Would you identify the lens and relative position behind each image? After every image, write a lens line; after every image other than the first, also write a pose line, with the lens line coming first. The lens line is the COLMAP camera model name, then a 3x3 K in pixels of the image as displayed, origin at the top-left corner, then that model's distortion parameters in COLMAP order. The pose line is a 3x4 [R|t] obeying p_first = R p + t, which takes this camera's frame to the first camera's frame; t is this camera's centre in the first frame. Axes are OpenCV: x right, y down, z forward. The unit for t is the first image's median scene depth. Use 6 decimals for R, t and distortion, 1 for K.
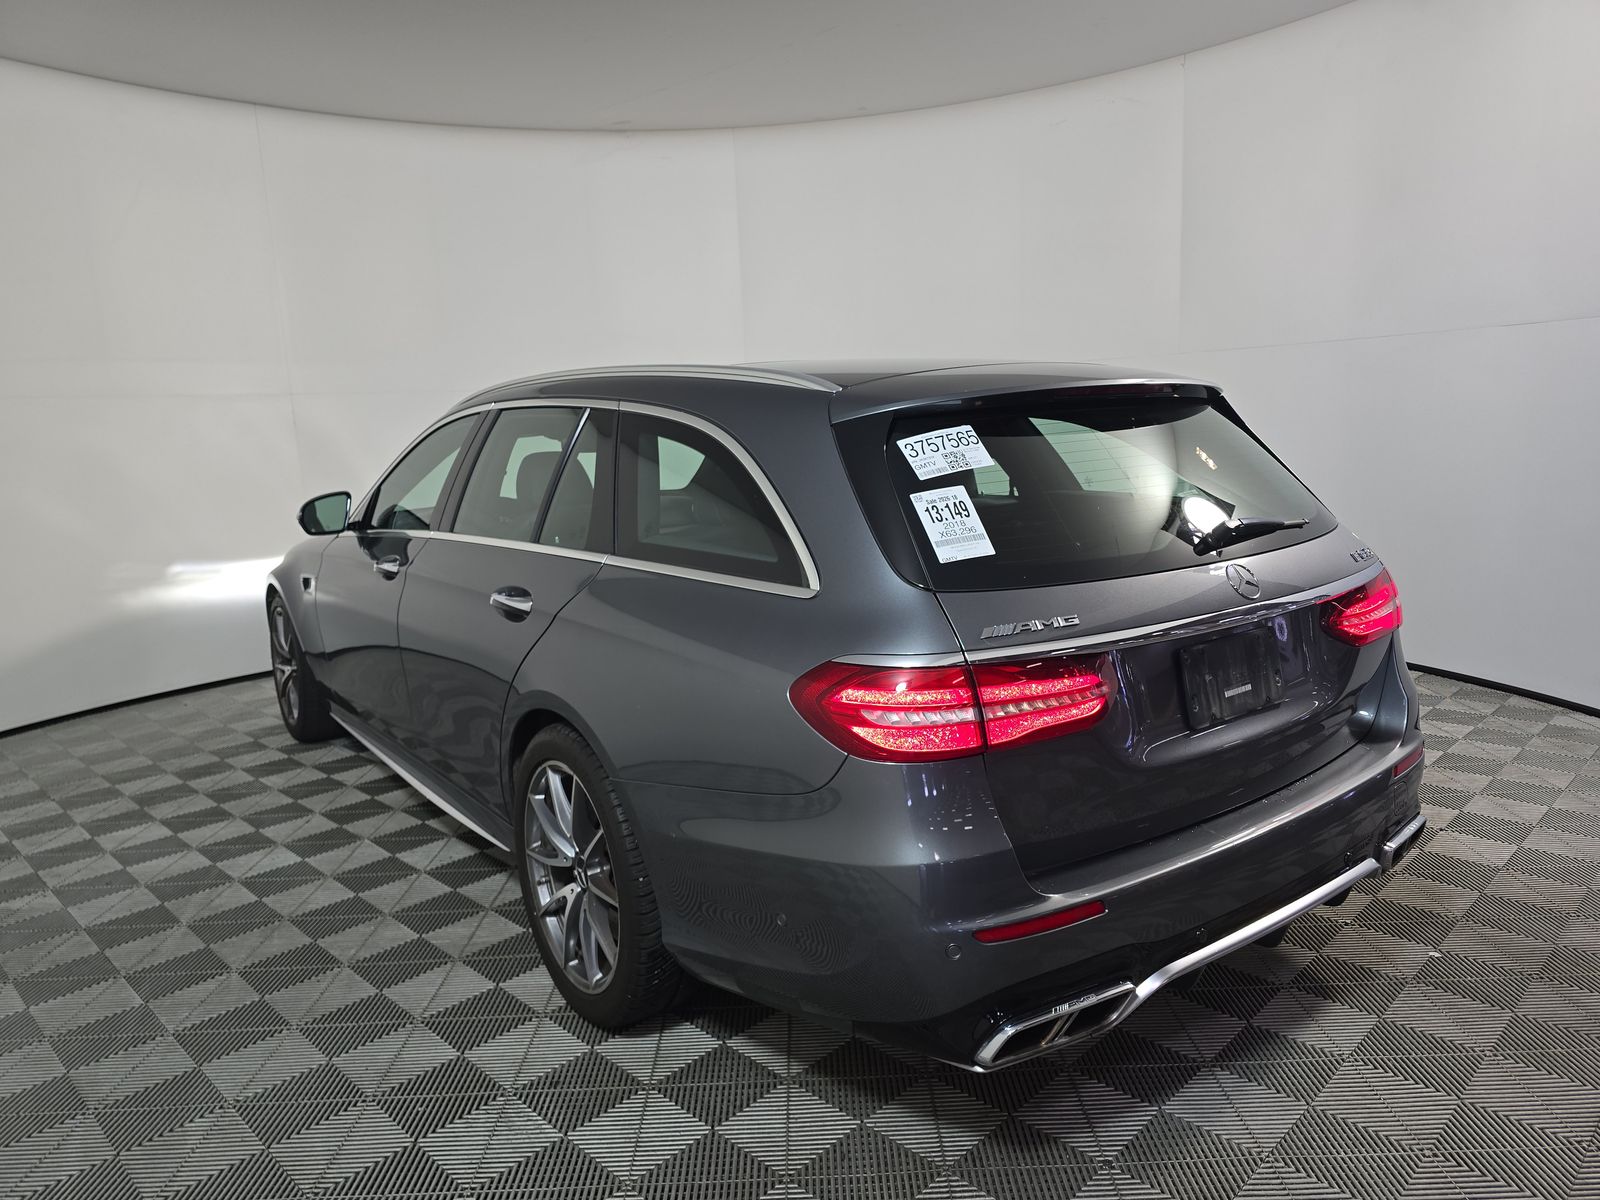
lens RADIAL K [[1088.0, 0, 800.0], [0, 1088.0, 600.0], [0, 0, 1]] dist [-0.000636, -0.000502]
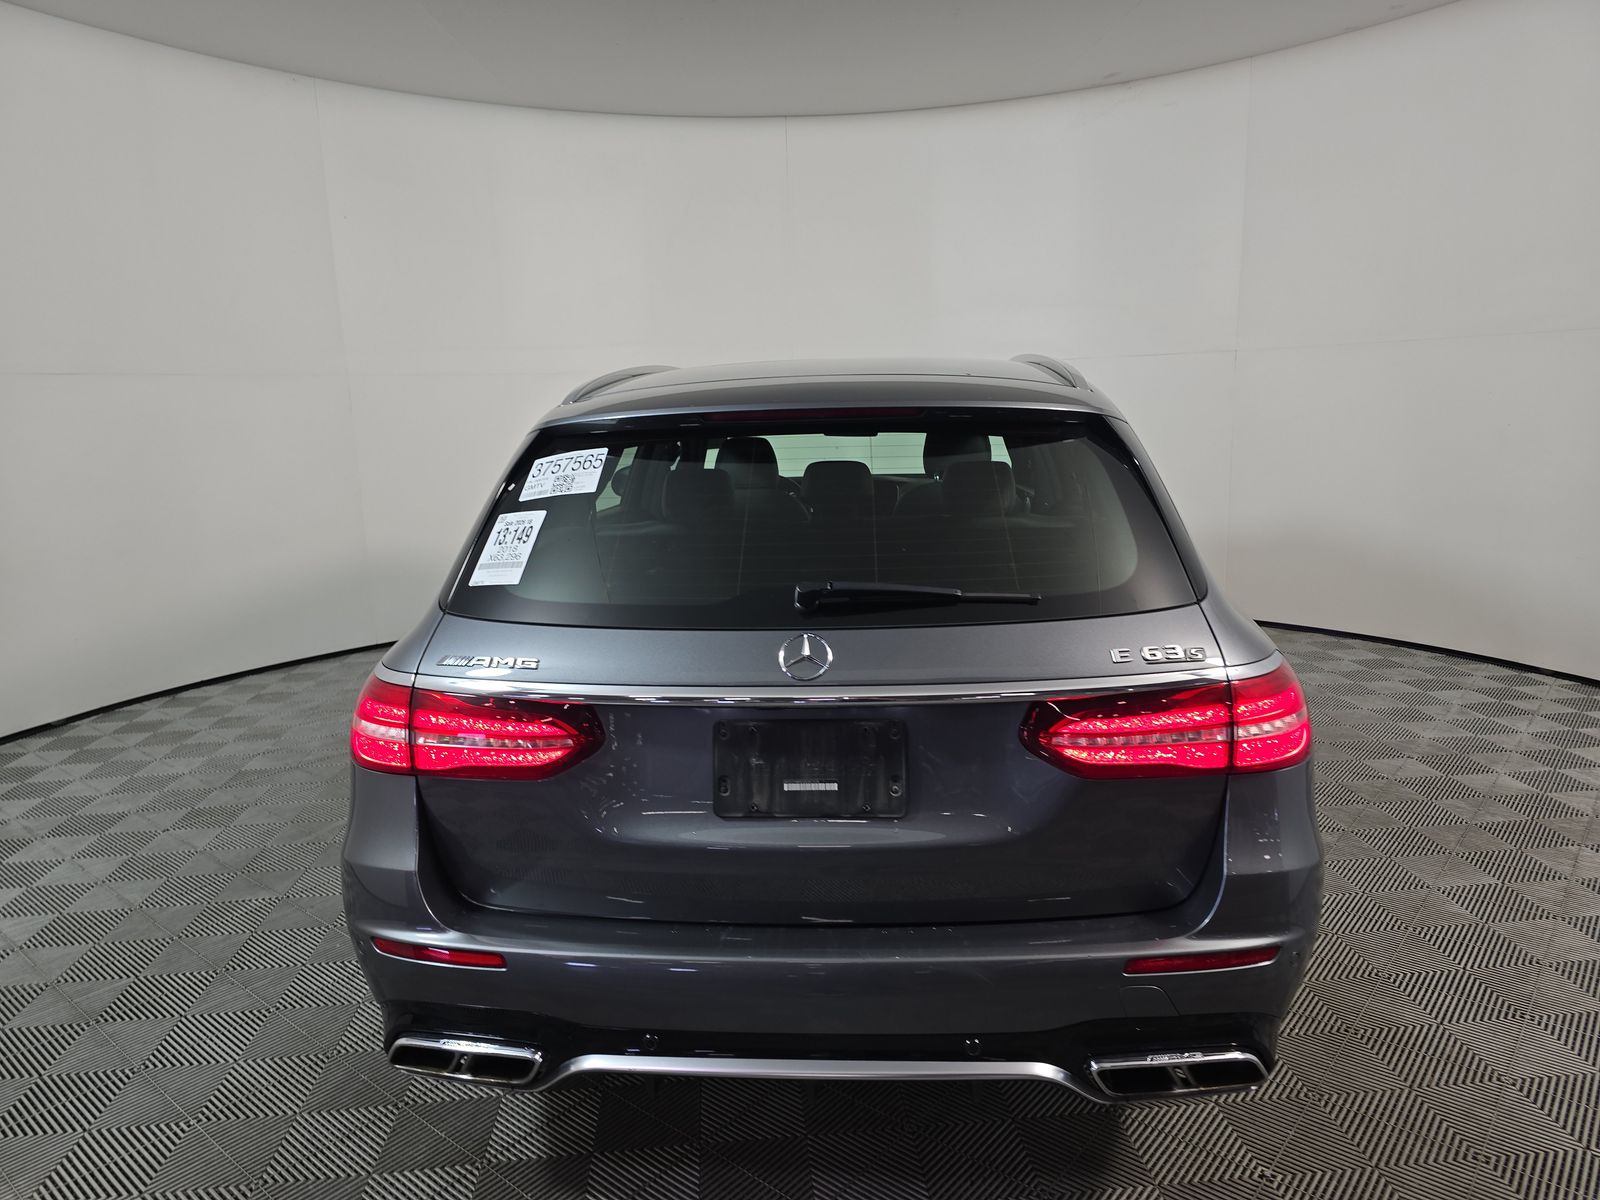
lens RADIAL K [[1088.0, 0, 800.0], [0, 1088.0, 600.0], [0, 0, 1]] dist [-0.000636, -0.000502]
pose [[0.830528, 0.159156, -0.533753, 0.851142], [-0.136207, 0.987244, 0.082439, -0.133704], [0.540065, 0.004233, 0.841613, 0.286774]]
